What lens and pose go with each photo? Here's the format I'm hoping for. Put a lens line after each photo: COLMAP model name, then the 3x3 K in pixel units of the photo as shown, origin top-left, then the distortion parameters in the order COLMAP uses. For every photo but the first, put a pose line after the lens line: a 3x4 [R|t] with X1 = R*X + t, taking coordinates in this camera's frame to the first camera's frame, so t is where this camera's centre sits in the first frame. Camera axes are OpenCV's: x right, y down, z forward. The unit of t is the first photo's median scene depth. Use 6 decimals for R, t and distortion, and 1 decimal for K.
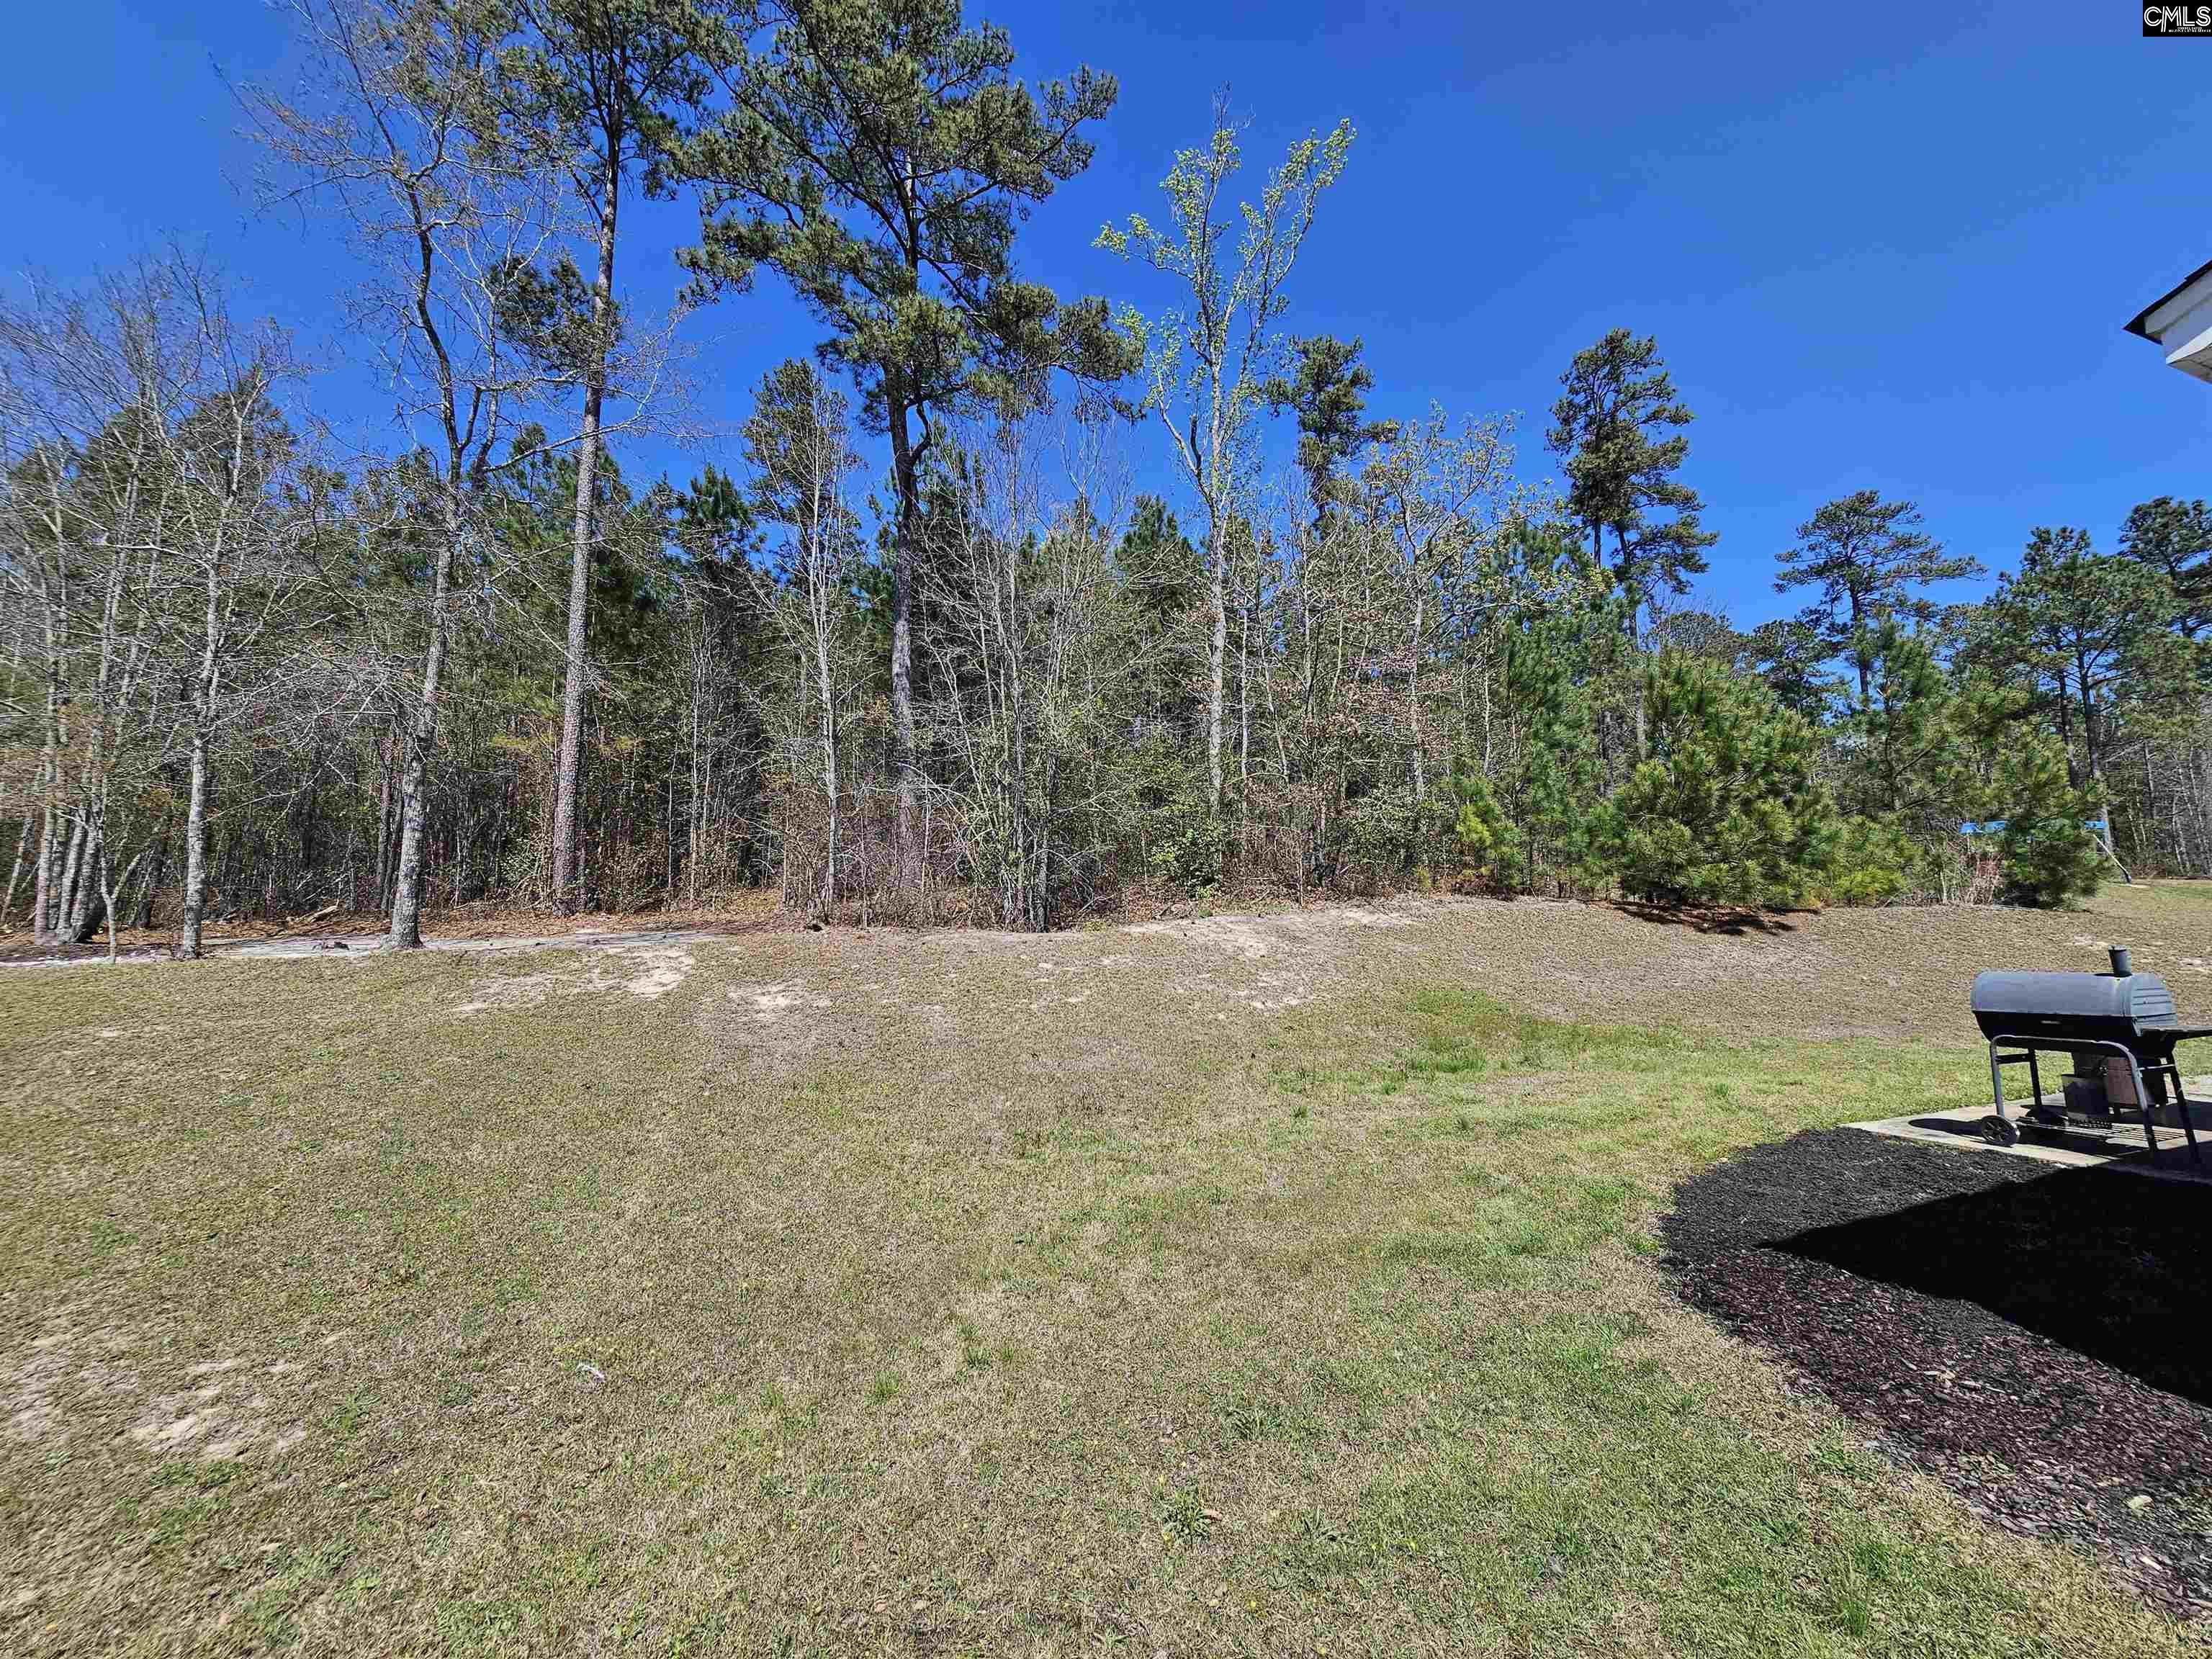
lens RADIAL K [[899.7, 0, 1096.4], [0, 899.7, 796.9], [0, 0, 1]] dist [-0.001318, 0.000488]
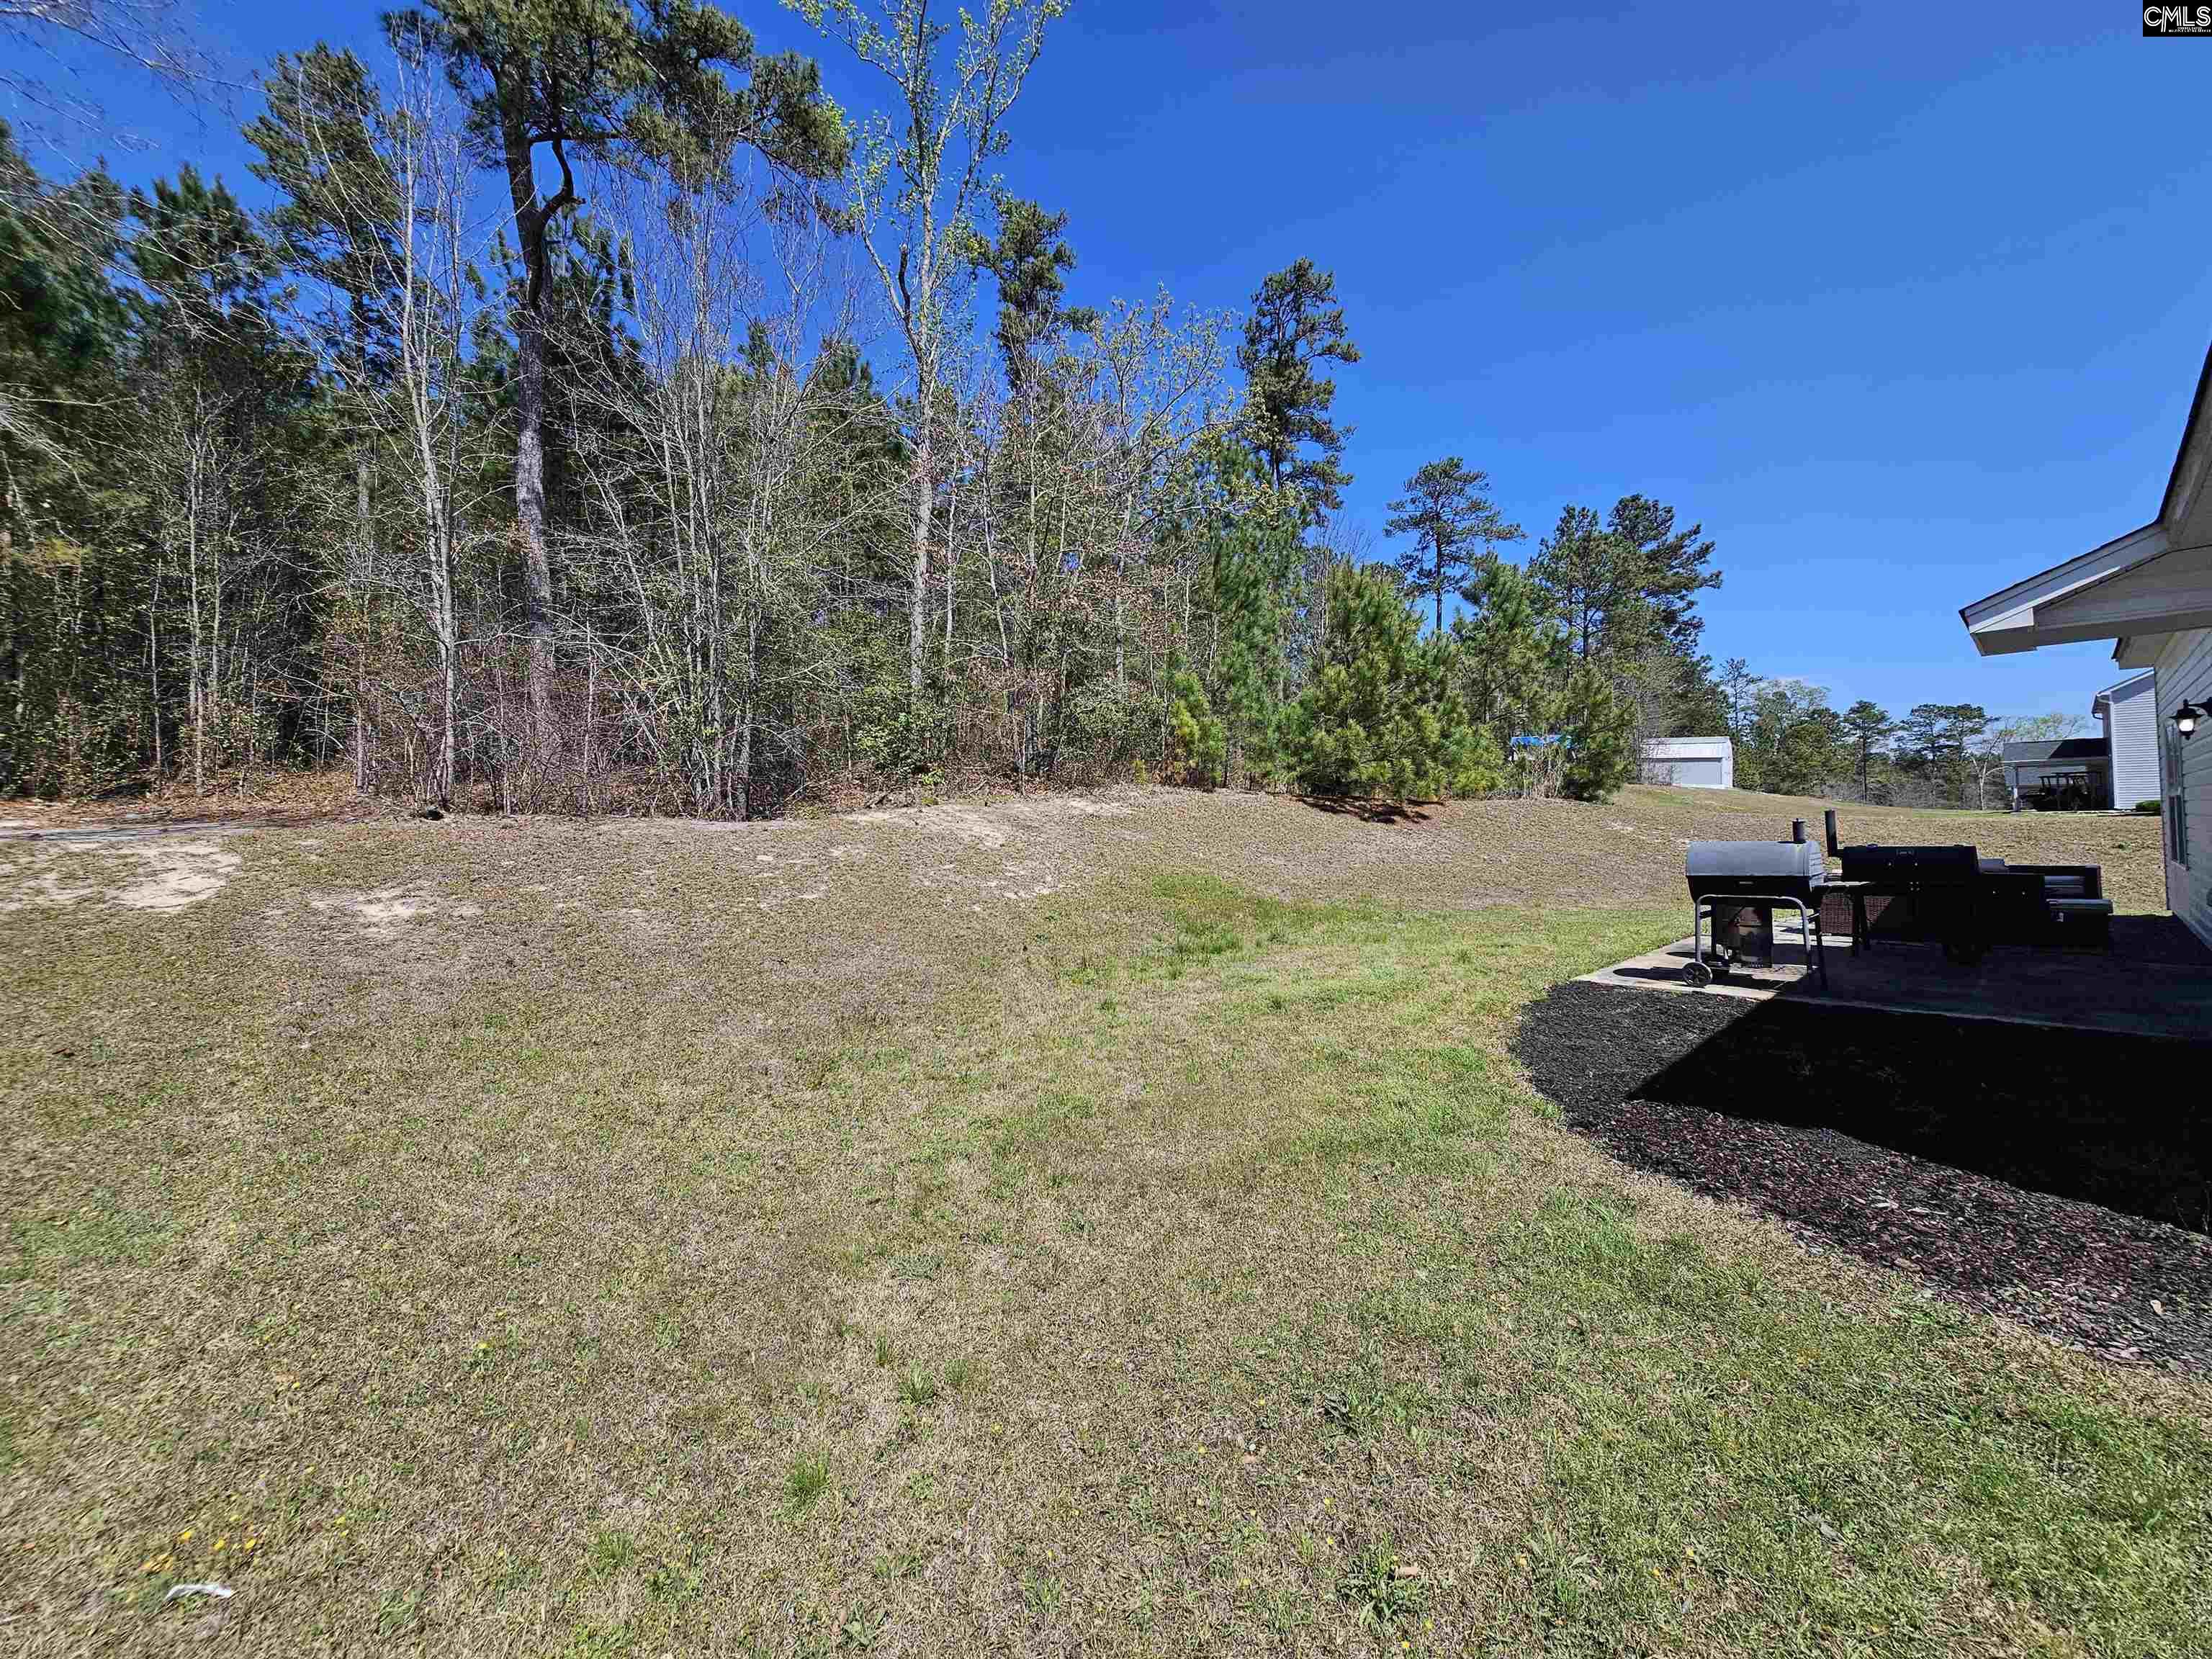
lens RADIAL K [[899.7, 0, 1096.4], [0, 899.7, 796.9], [0, 0, 1]] dist [-0.001318, 0.000488]
pose [[0.929104, 0.007636, 0.369739, -0.054657], [-0.049046, 0.993500, 0.102728, 0.018854], [-0.366551, -0.113580, 0.923439, 0.074556]]
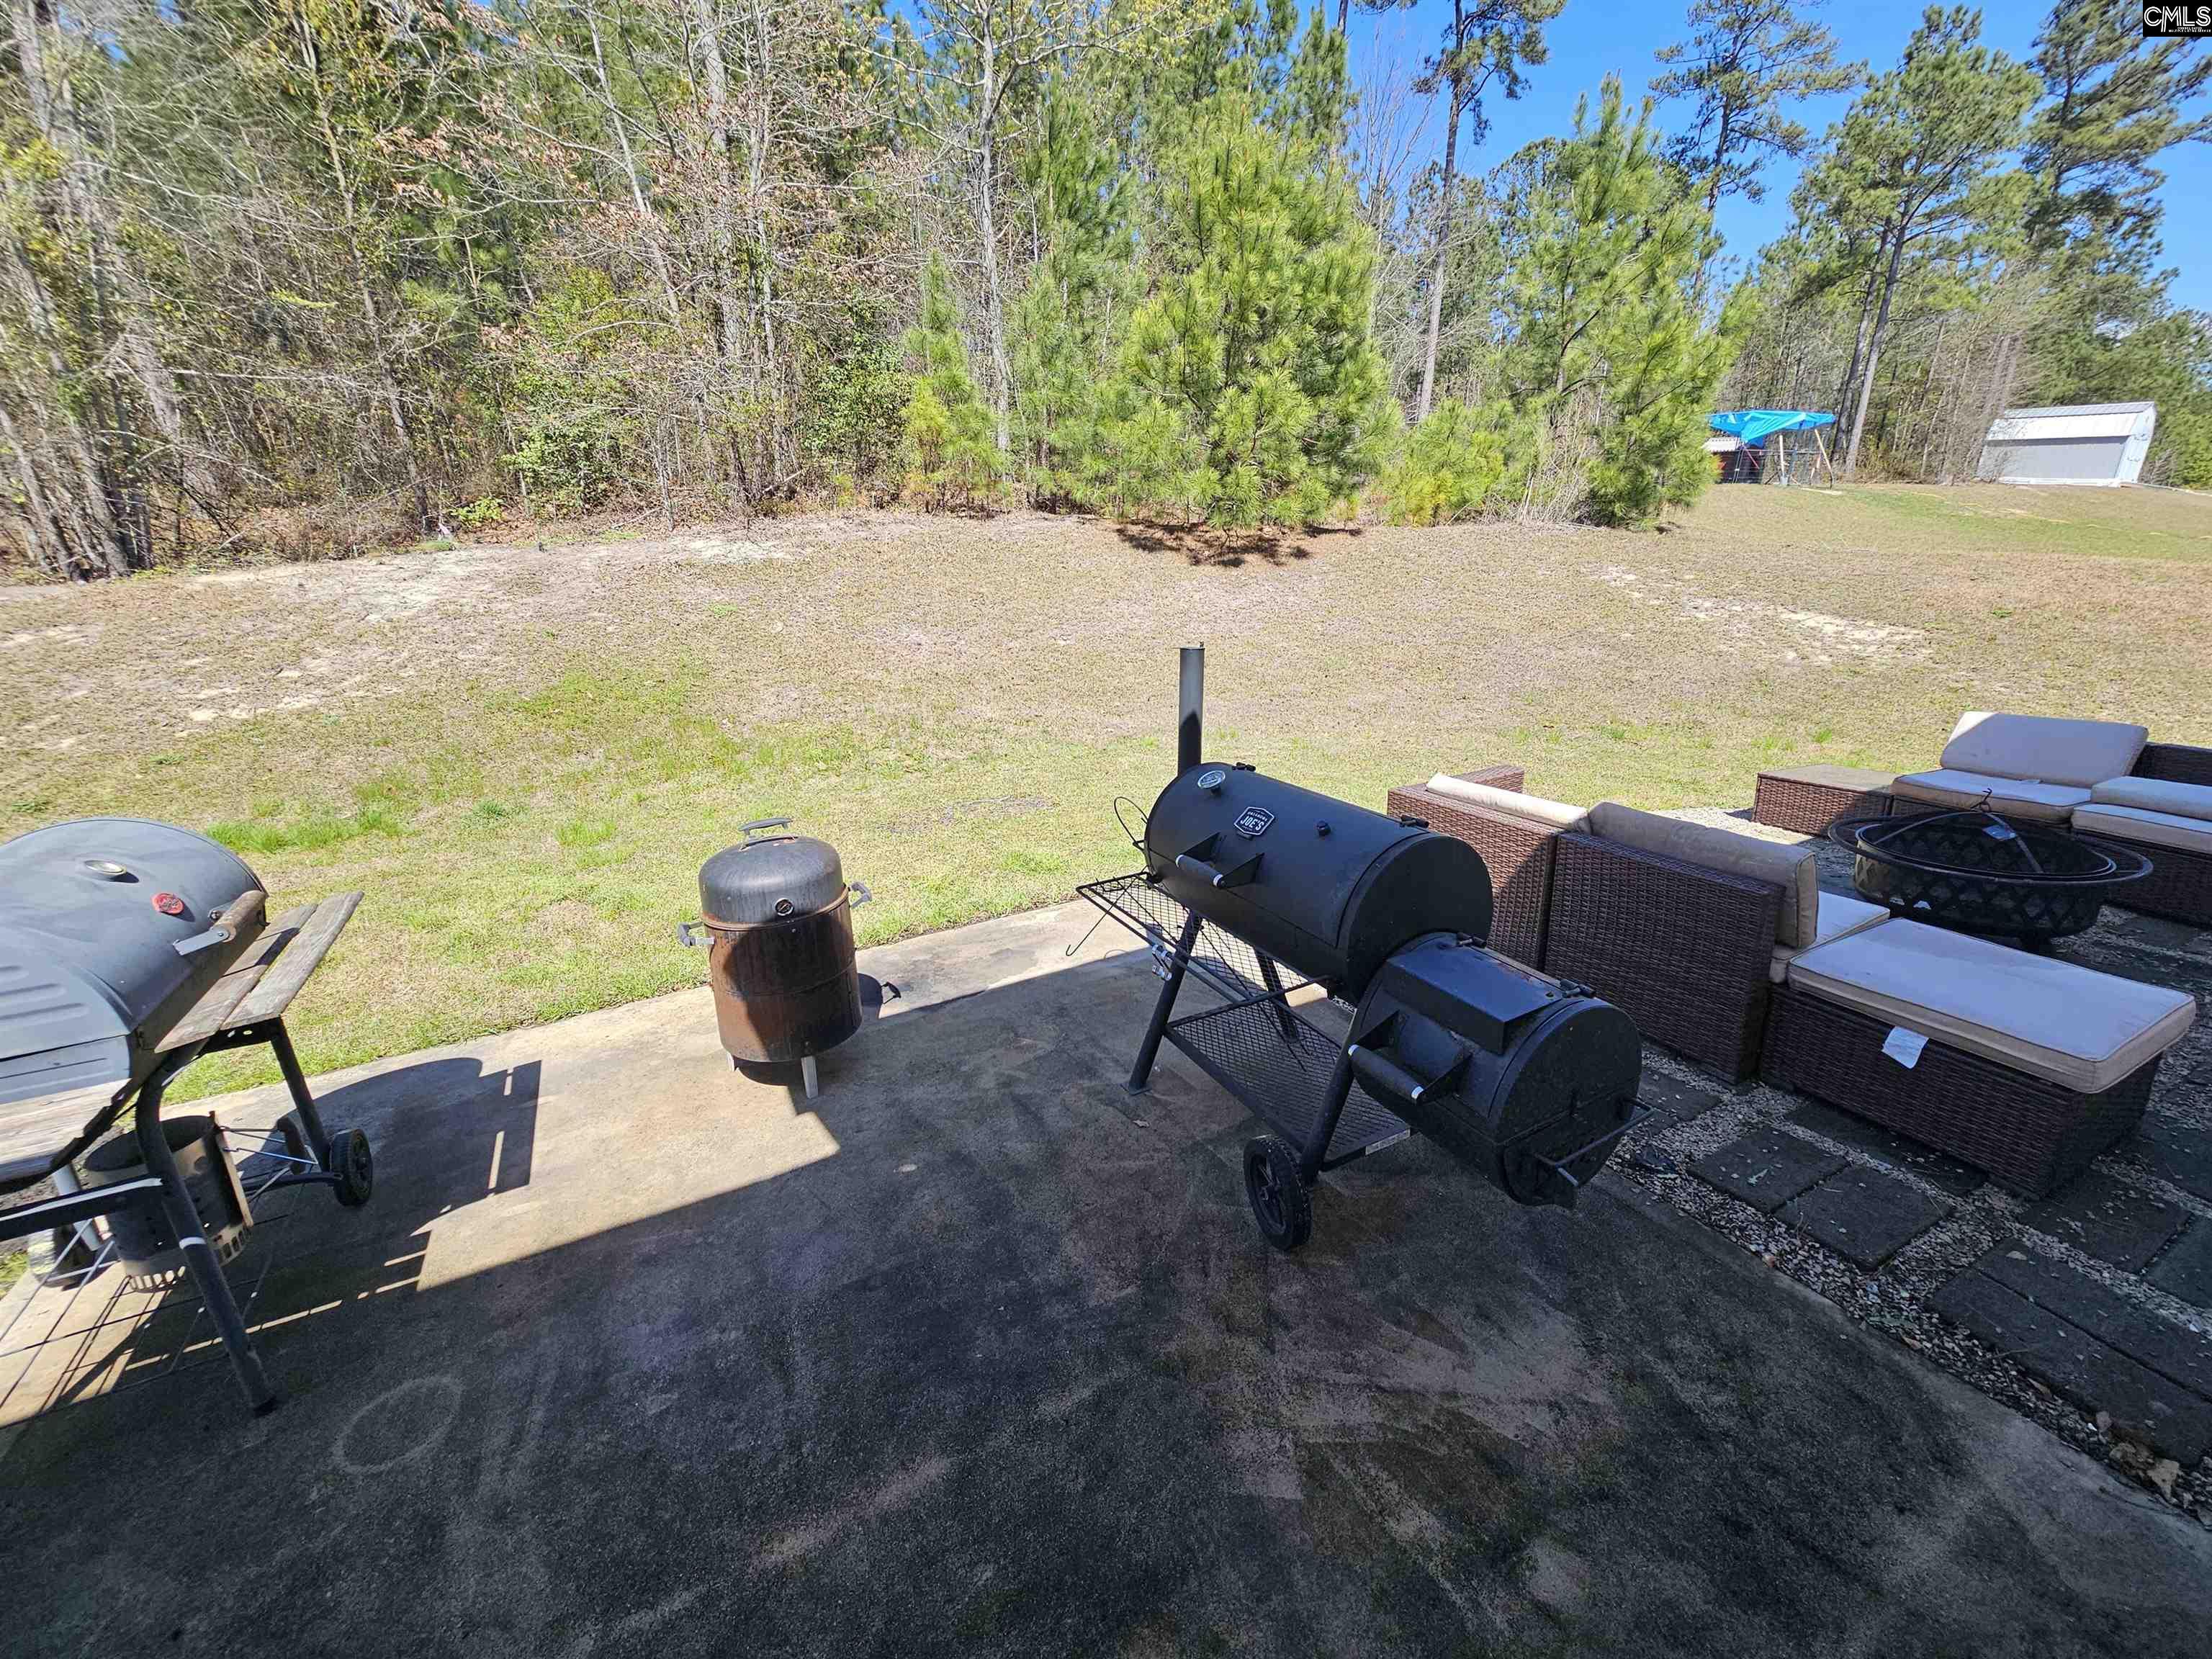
lens RADIAL K [[899.7, 0, 1096.4], [0, 899.7, 796.9], [0, 0, 1]] dist [-0.001318, 0.000488]
pose [[0.992570, -0.041834, 0.114257, 0.449694], [-0.009557, 0.909331, 0.415963, 0.013058], [-0.121299, -0.413965, 0.902175, 0.218563]]
